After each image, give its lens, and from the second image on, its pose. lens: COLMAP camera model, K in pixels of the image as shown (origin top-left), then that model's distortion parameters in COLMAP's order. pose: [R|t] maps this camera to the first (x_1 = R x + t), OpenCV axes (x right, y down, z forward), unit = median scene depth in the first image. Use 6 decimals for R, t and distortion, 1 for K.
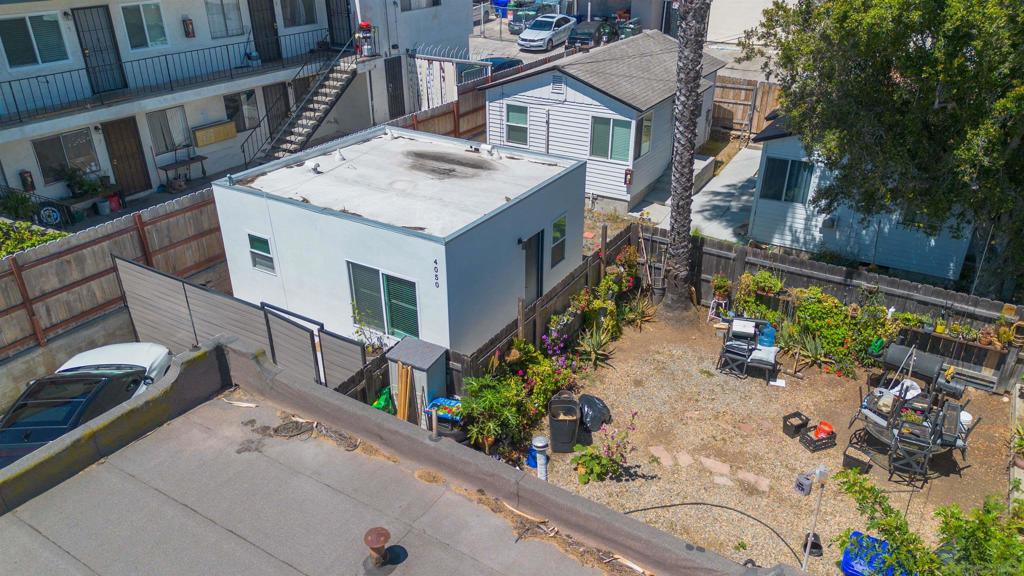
lens RADIAL K [[724.3, 0, 511.1], [0, 724.3, 284.1], [0, 0, 1]] dist [0.071118, -0.064648]
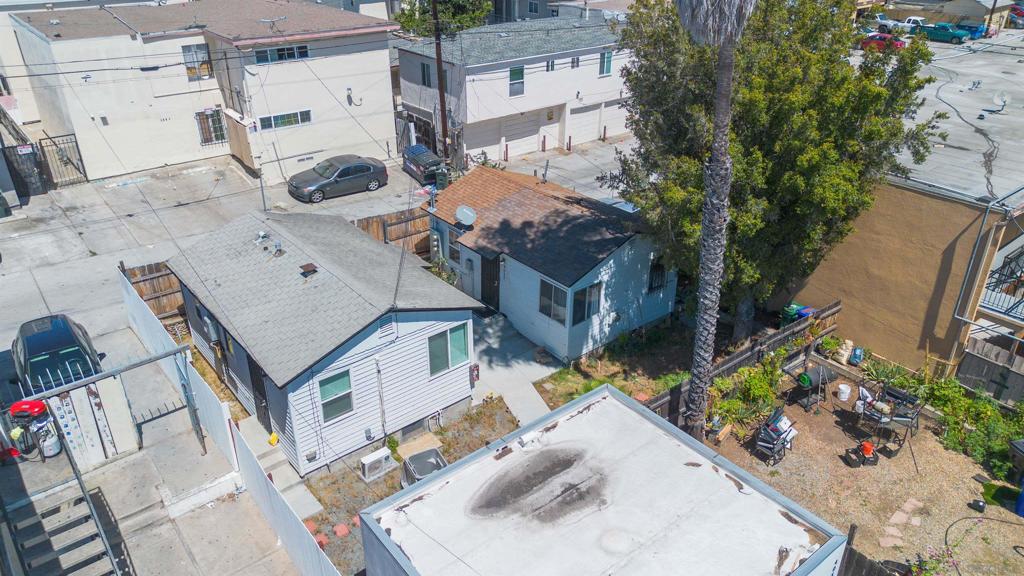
lens RADIAL K [[724.3, 0, 509.3], [0, 724.3, 286.7], [0, 0, 1]] dist [0.071118, -0.064648]
pose [[0.334162, -0.438388, 0.834357, -0.701699], [0.427505, 0.859443, 0.280352, -0.621909], [-0.839985, 0.263009, 0.474606, 0.644438]]
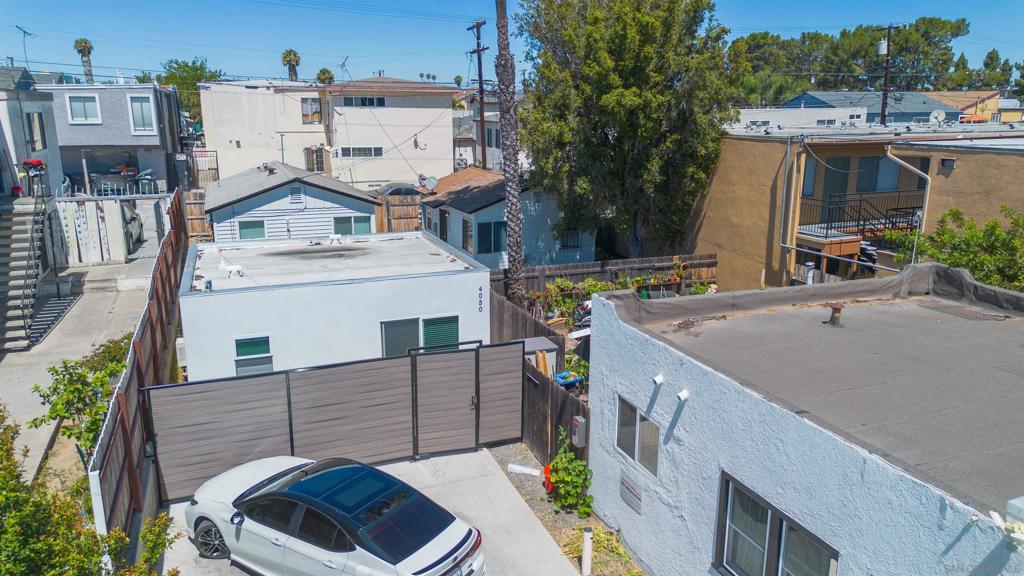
lens RADIAL K [[724.3, 0, 510.0], [0, 724.3, 287.3], [0, 0, 1]] dist [0.071118, -0.064648]
pose [[0.600167, -0.187133, 0.777677, -0.815014], [0.358805, 0.931926, -0.052655, 0.039138], [-0.714884, 0.310636, 0.626456, 0.157526]]
